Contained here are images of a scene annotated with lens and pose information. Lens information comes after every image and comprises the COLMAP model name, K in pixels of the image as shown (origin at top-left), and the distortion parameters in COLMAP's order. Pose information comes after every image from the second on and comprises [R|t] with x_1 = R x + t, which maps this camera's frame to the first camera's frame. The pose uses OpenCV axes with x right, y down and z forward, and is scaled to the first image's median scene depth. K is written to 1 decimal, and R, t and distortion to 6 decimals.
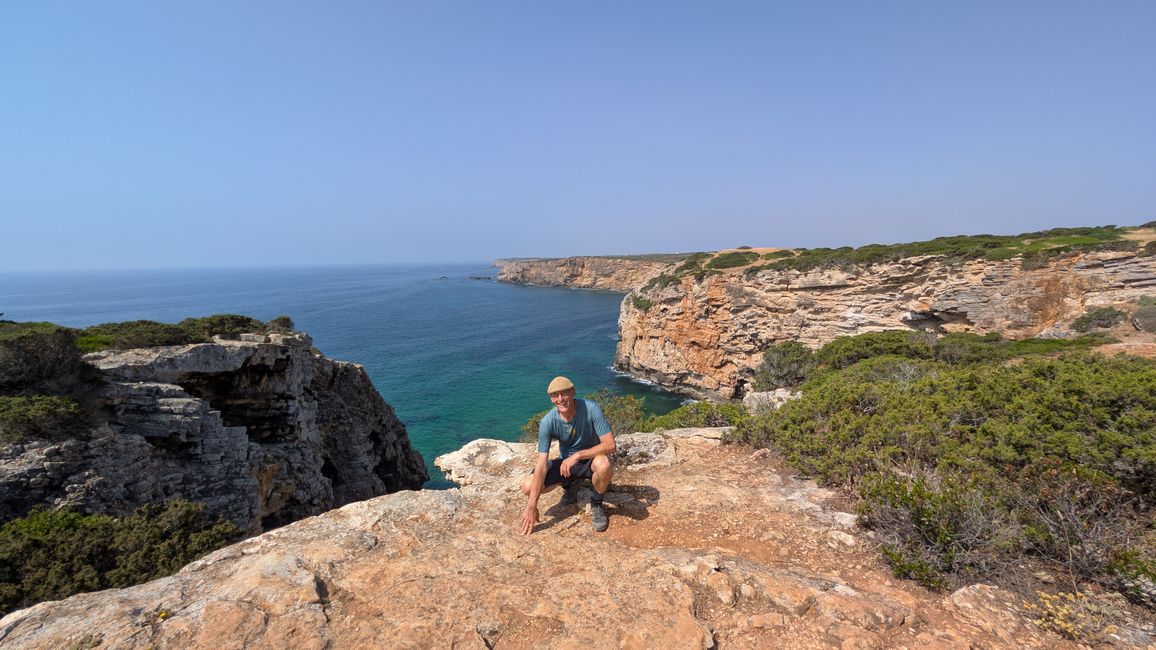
lens RADIAL K [[438.6, 0, 575.1], [0, 438.6, 319.1], [0, 0, 1]] dist [-0.001926, 0.000759]
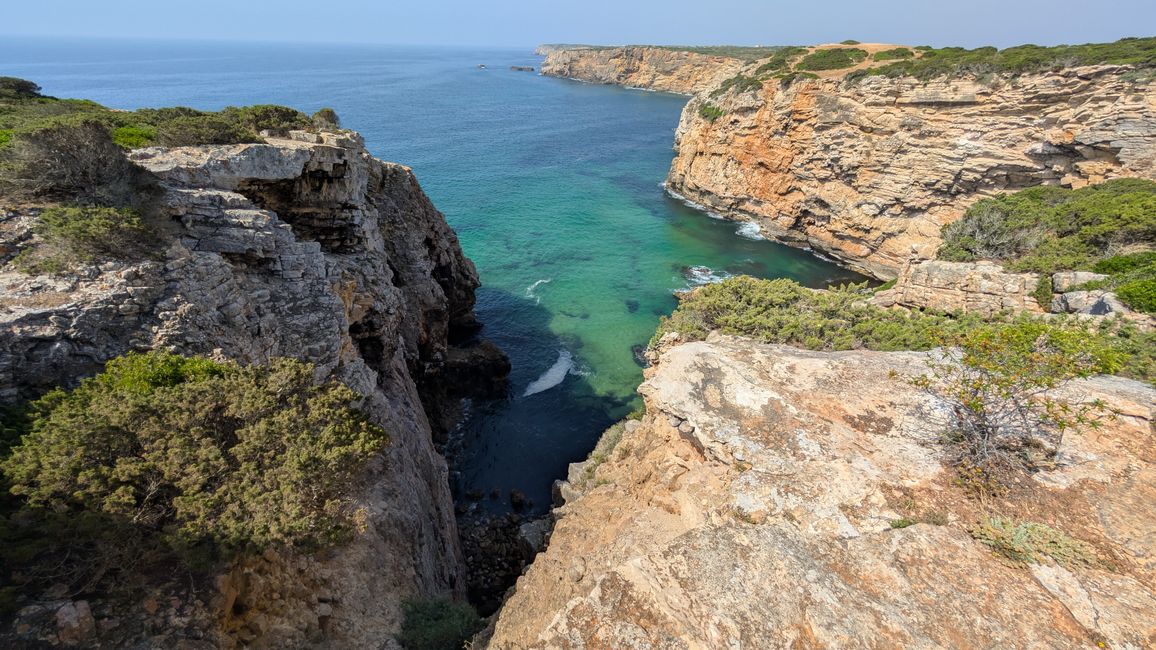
lens RADIAL K [[438.6, 0, 572.9], [0, 438.6, 322.2], [0, 0, 1]] dist [-0.001926, 0.000759]
pose [[0.992916, 0.093273, -0.073609, -0.121245], [-0.054707, 0.908800, 0.413630, -0.013641], [0.105477, -0.406673, 0.907464, 0.131358]]
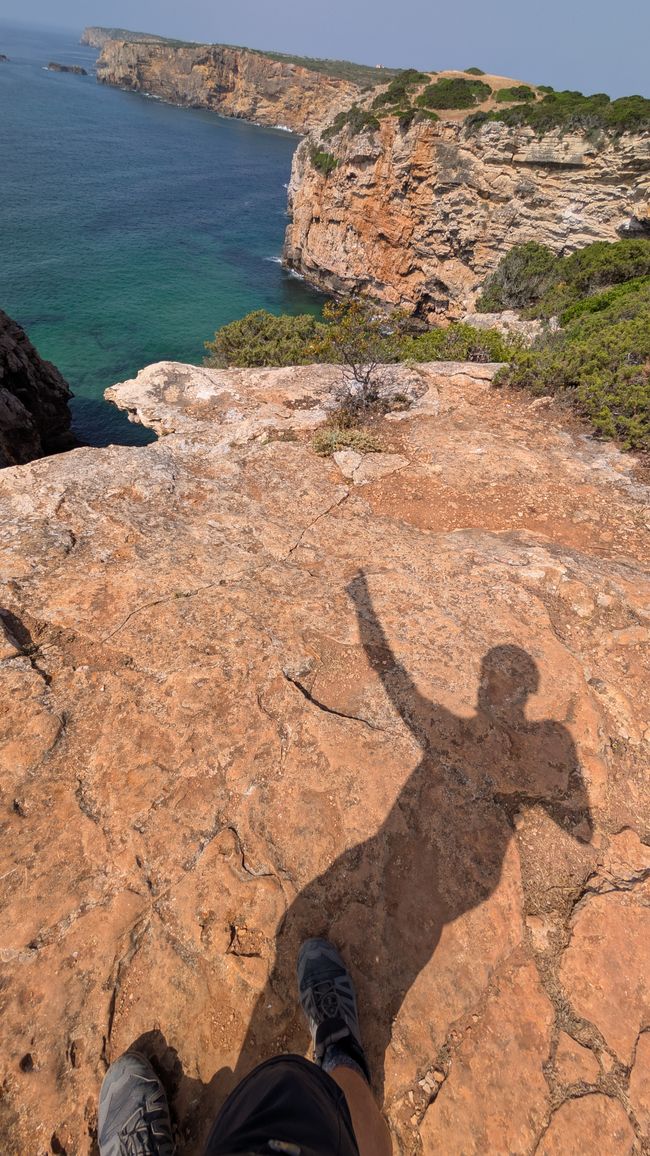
lens RADIAL K [[438.6, 0, 331.4], [0, 438.6, 577.3], [0, 0, 1]] dist [-0.001926, 0.000759]
pose [[0.979956, -0.041966, 0.194741, -0.035357], [-0.098722, 0.746776, 0.657708, 0.014354], [-0.173029, -0.663751, 0.727665, 0.071979]]
